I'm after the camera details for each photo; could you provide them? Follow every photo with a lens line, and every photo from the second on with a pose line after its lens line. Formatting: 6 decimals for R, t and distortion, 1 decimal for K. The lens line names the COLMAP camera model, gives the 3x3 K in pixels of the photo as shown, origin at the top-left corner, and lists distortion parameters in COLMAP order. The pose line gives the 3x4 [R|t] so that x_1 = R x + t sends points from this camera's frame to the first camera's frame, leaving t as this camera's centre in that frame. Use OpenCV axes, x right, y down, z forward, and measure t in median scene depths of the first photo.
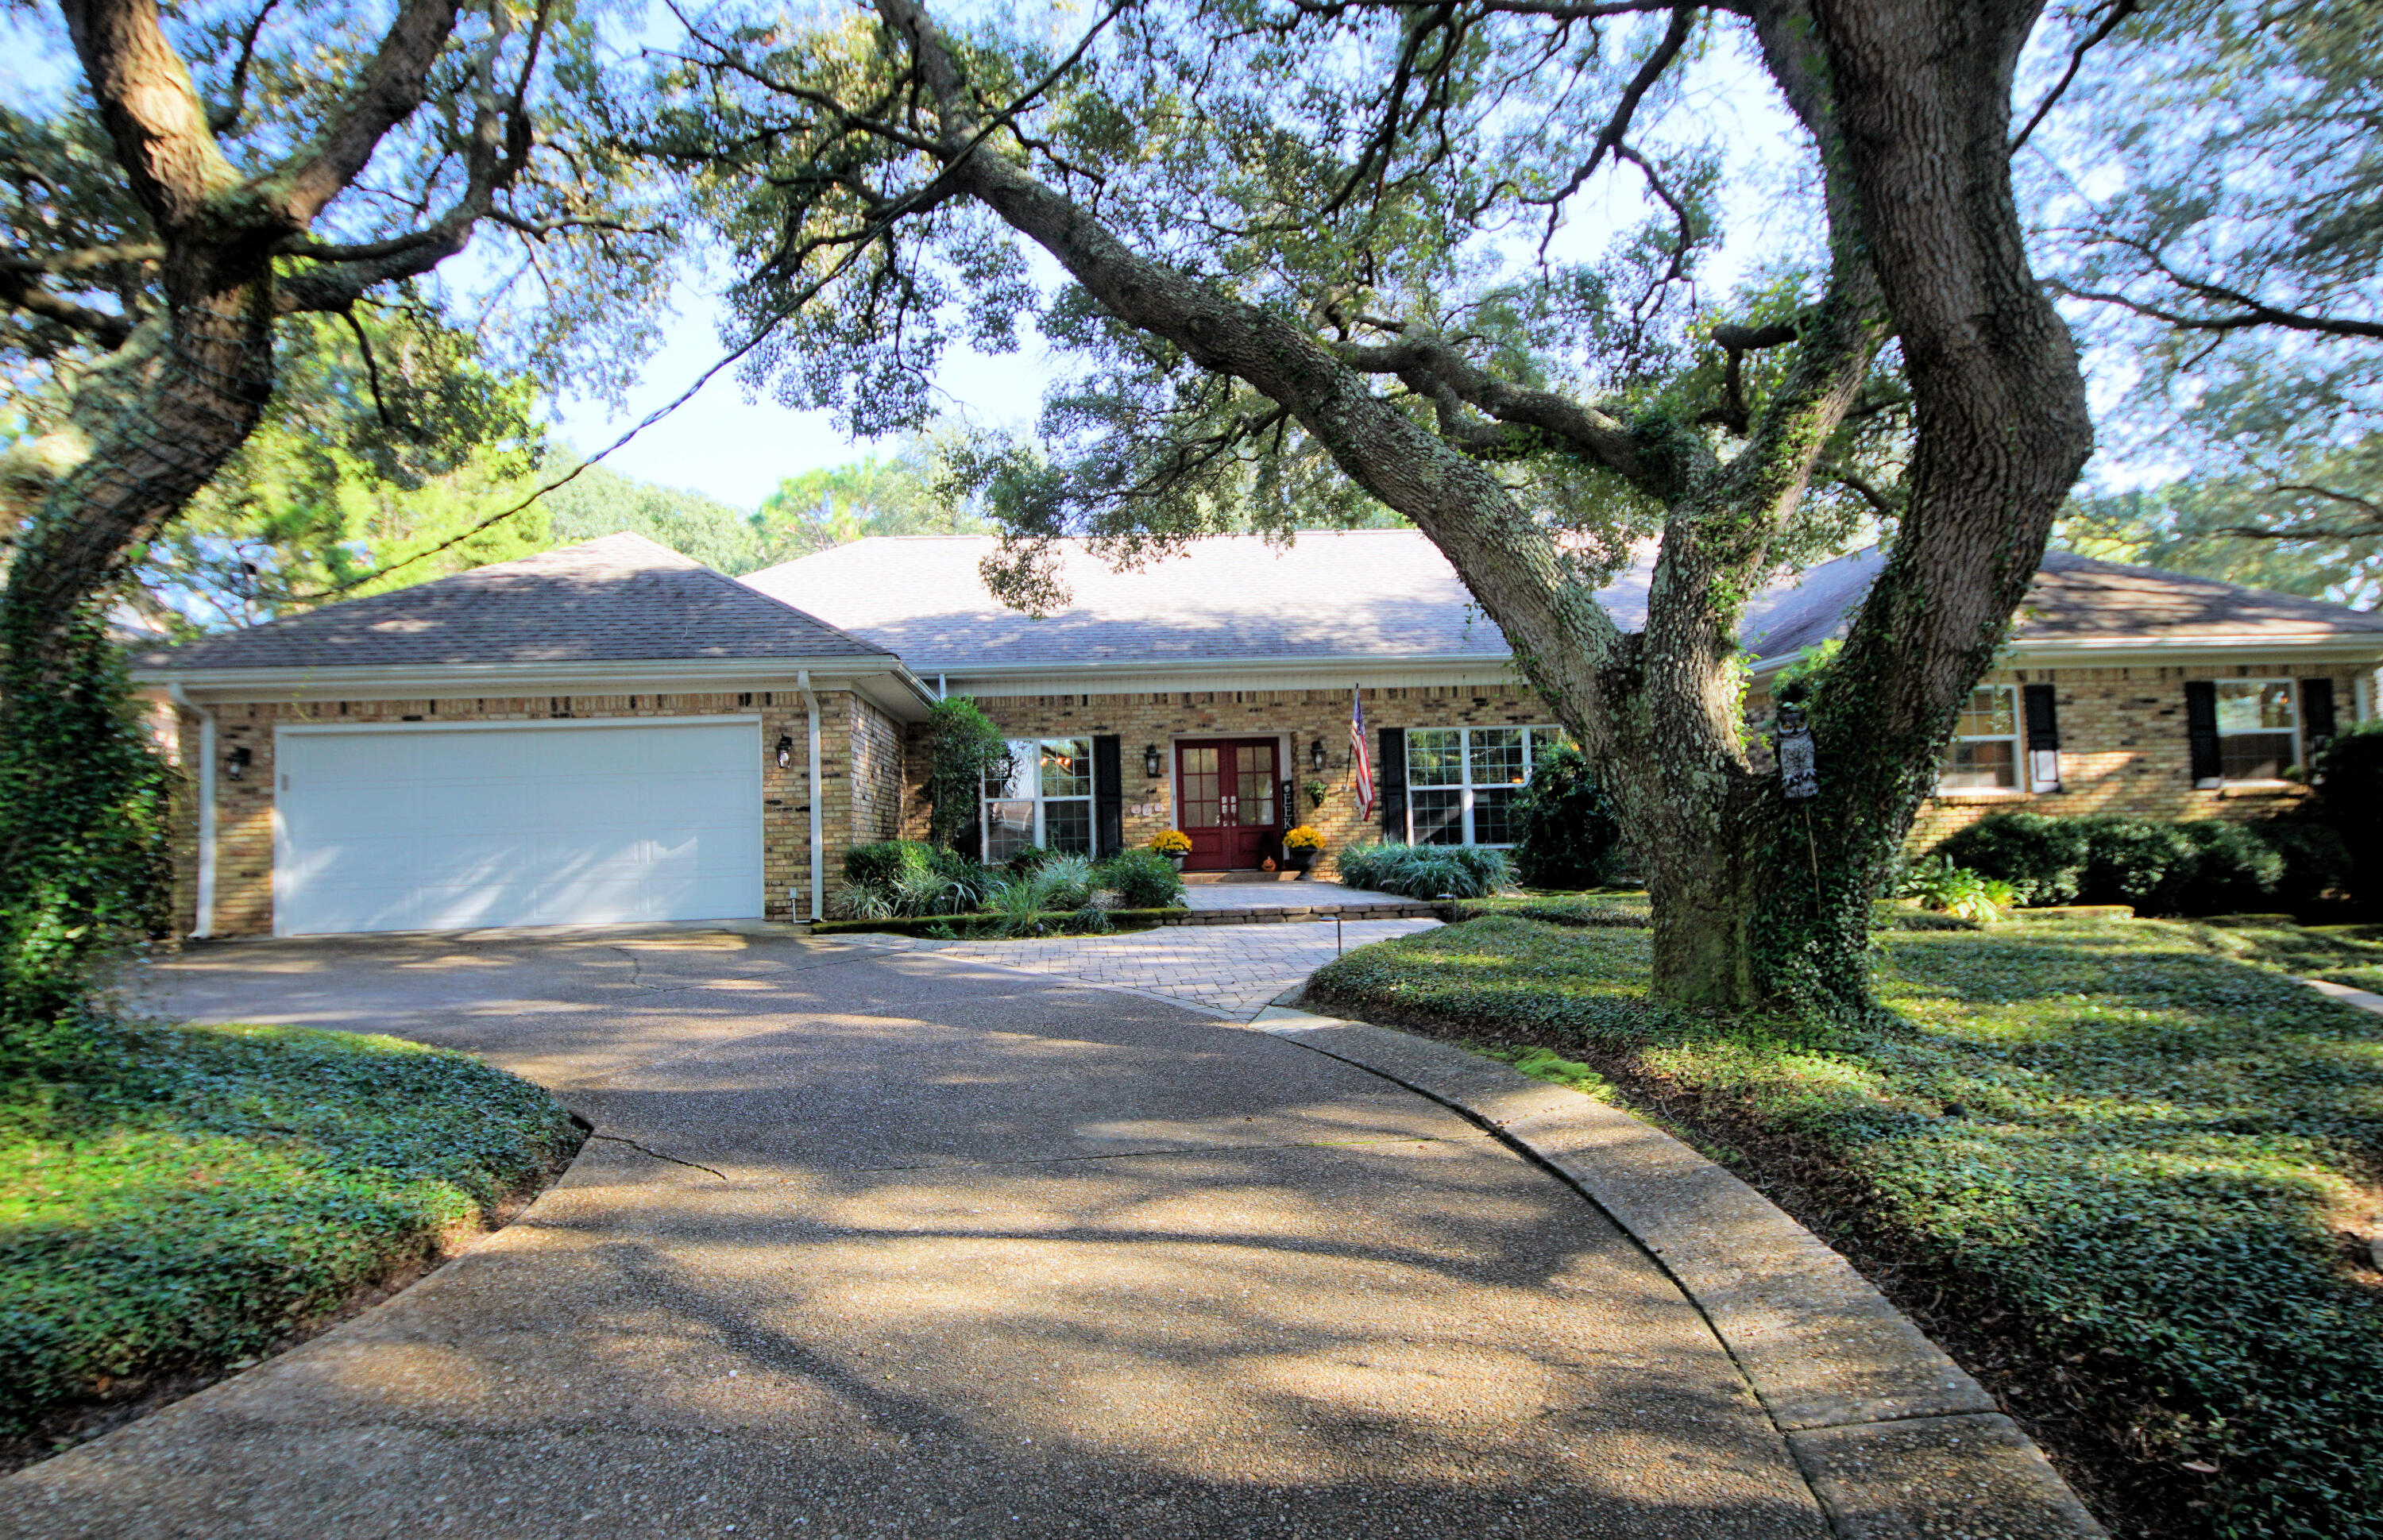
lens RADIAL K [[1252.8, 0, 1151.3], [0, 1252.8, 770.5], [0, 0, 1]] dist [0.000212, -0.022355]
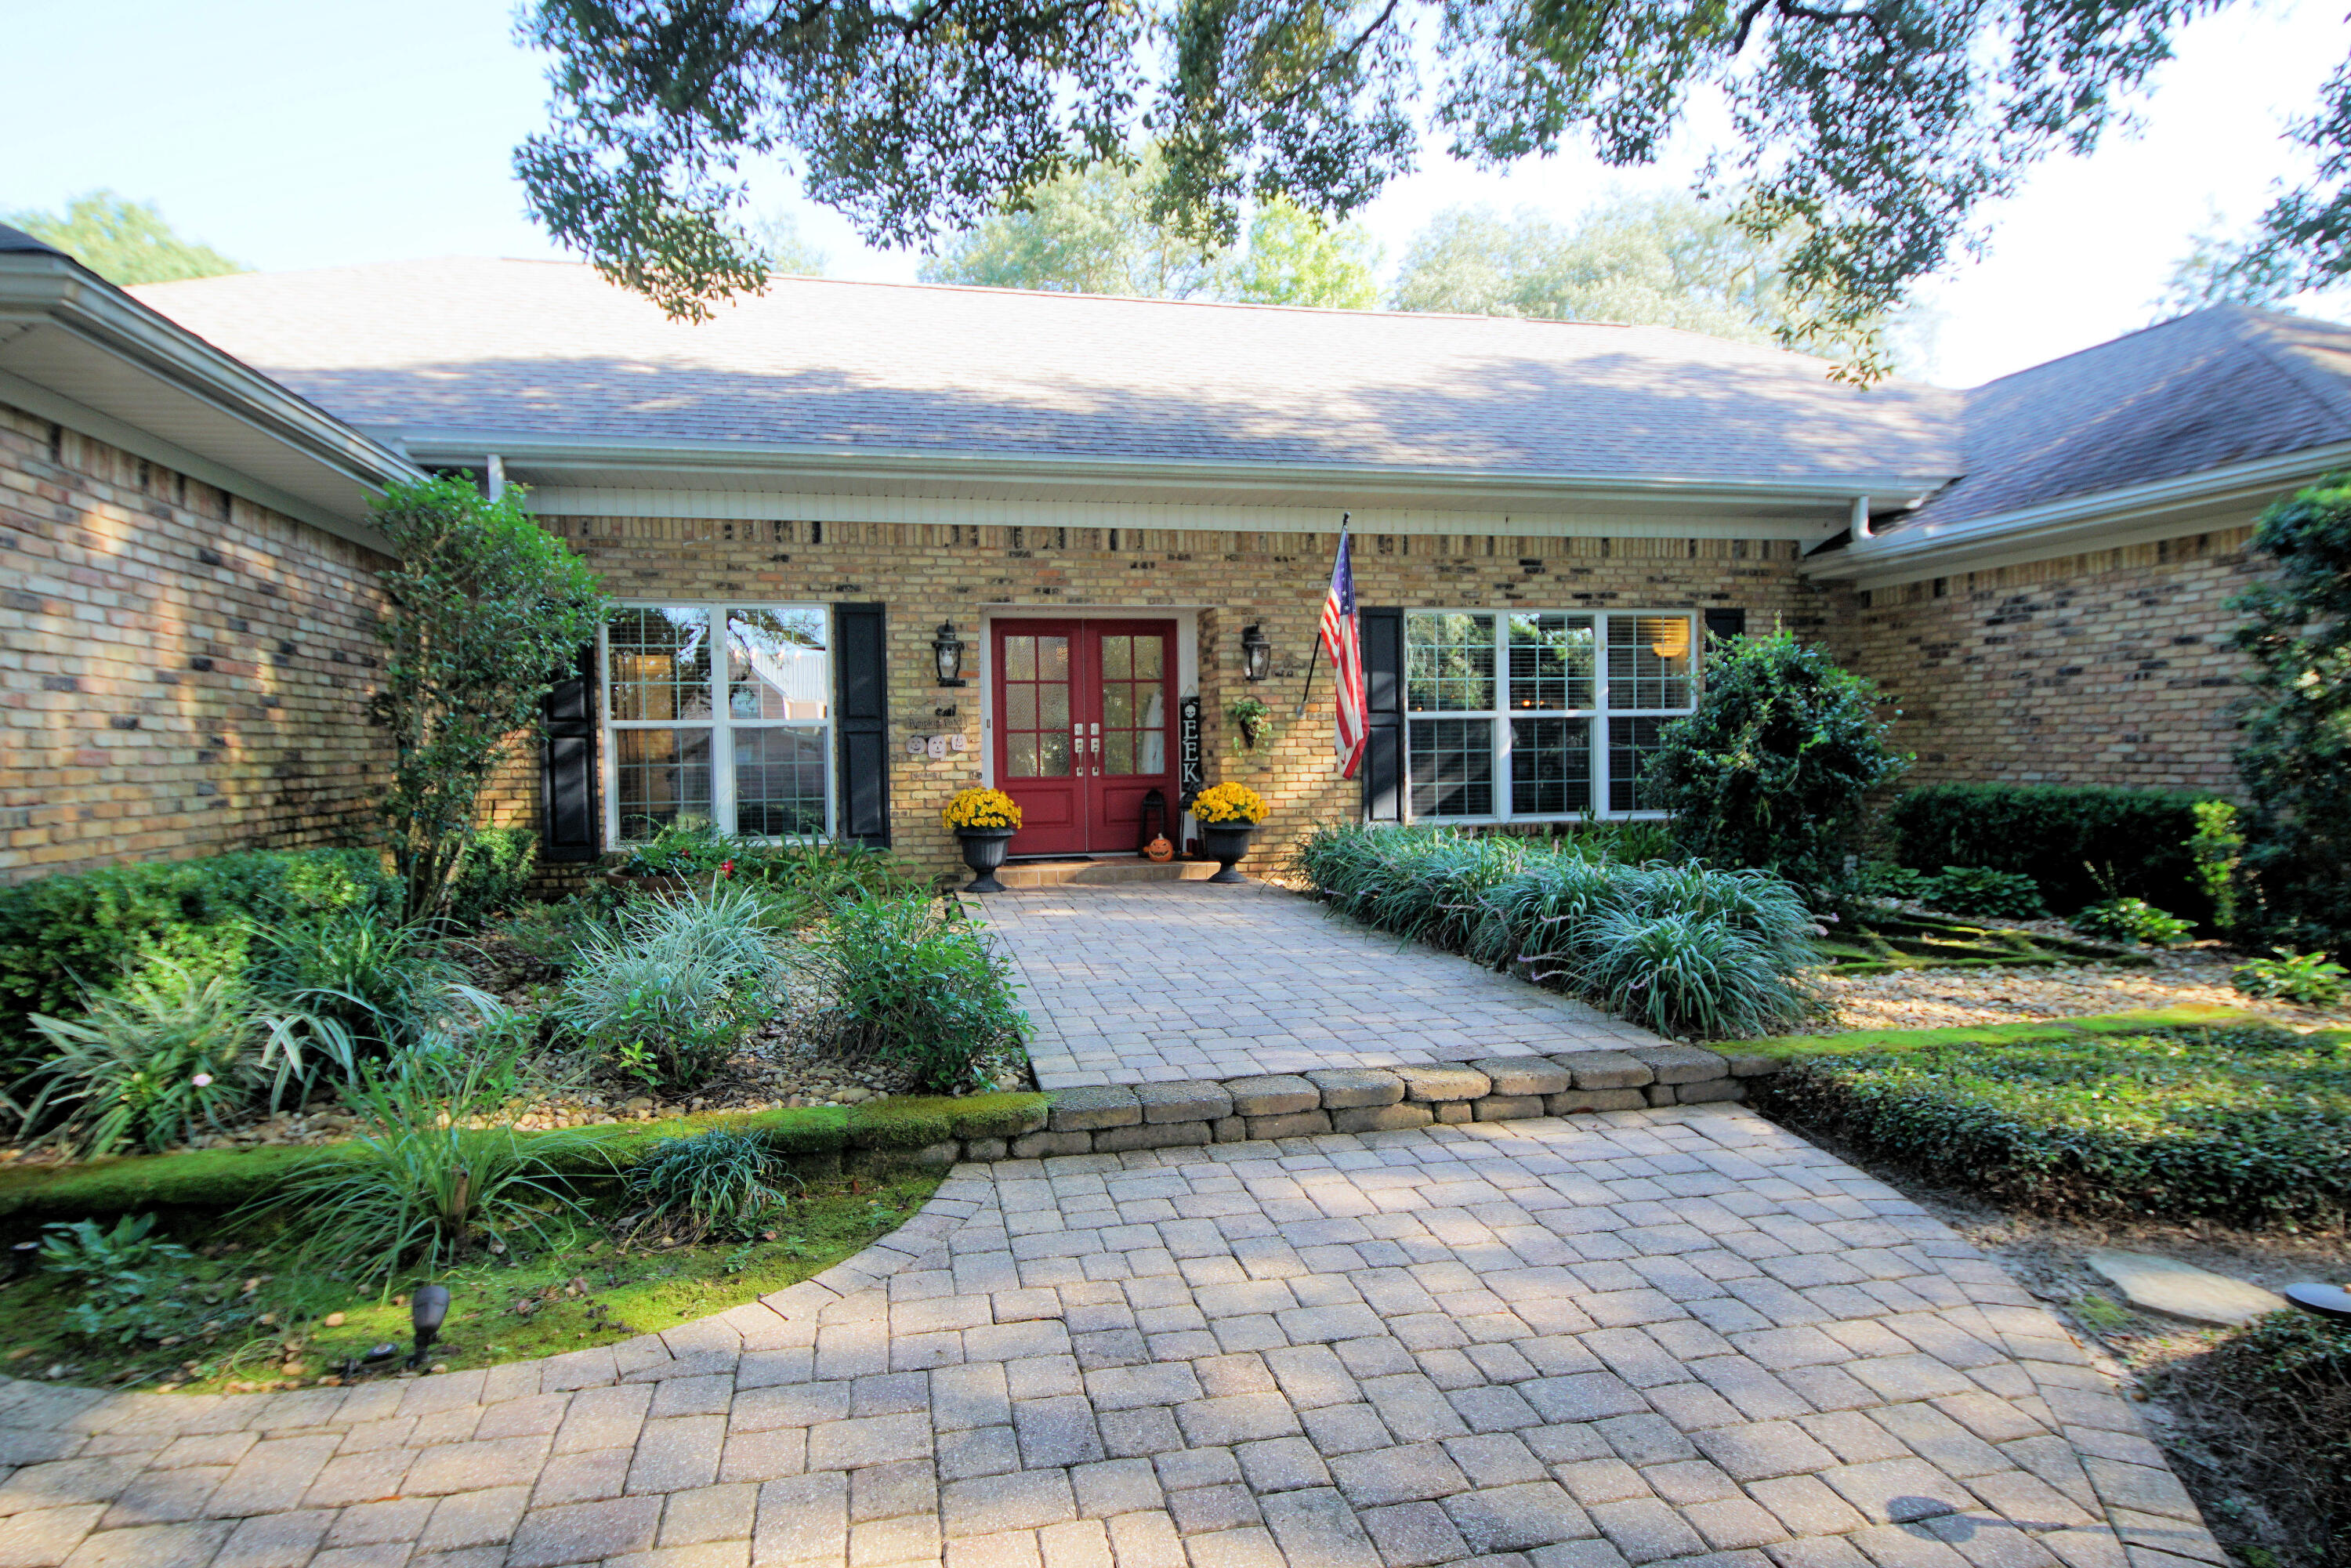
lens RADIAL K [[1243.7, 0, 1136.2], [0, 1243.7, 784.7], [0, 0, 1]] dist [0.001041, 0.000356]
pose [[0.989188, 0.010349, 0.146284, 0.003137], [-0.023276, 0.995942, 0.086935, -0.000629], [-0.144791, -0.089400, 0.985415, 0.472402]]
